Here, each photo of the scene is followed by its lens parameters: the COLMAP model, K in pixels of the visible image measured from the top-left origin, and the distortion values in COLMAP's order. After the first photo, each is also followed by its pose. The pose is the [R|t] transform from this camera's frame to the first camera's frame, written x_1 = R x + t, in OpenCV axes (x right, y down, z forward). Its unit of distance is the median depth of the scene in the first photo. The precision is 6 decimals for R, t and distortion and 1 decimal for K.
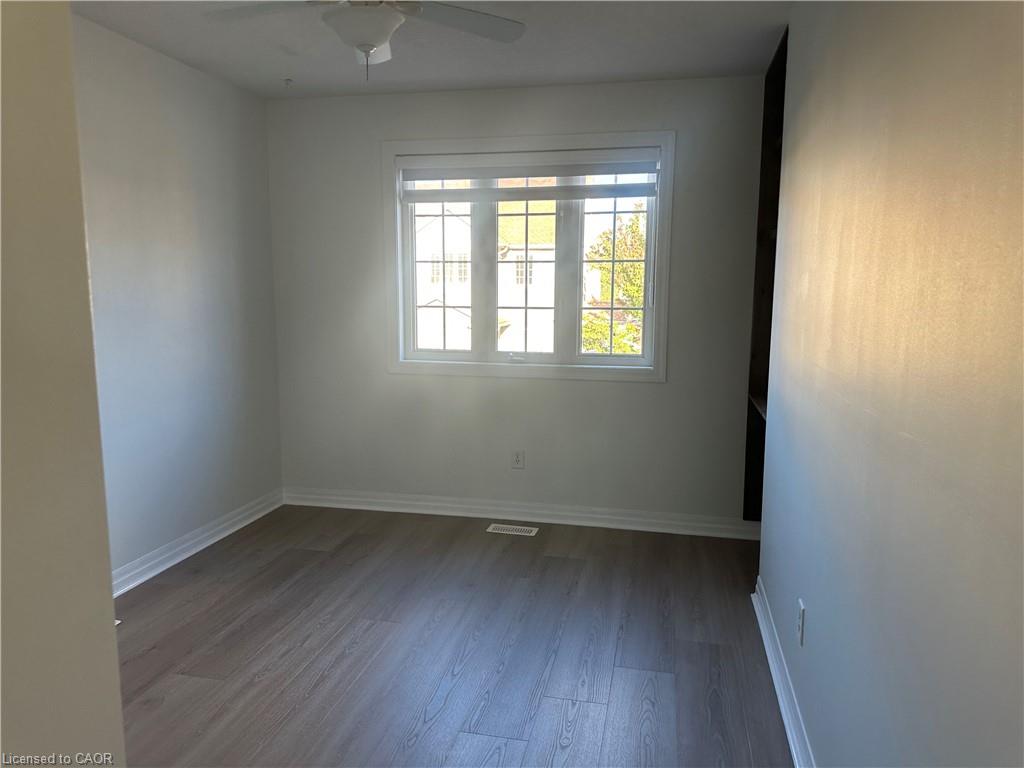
lens RADIAL K [[716.2, 0, 511.2], [0, 716.2, 379.9], [0, 0, 1]] dist [0.045770, -0.051725]
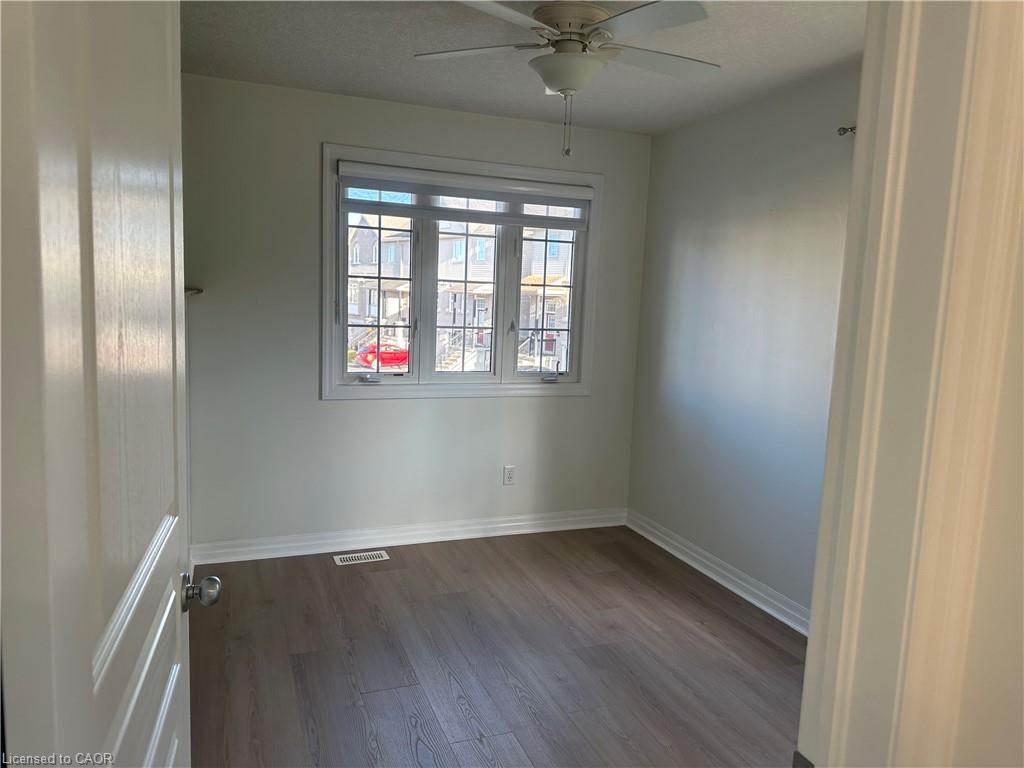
lens RADIAL K [[716.2, 0, 507.7], [0, 716.2, 387.9], [0, 0, 1]] dist [0.045770, -0.051725]
pose [[0.829195, -0.037957, 0.557669, -0.499186], [0.040938, 0.999136, 0.007135, -0.020492], [-0.557459, 0.016914, 0.830032, 0.131100]]
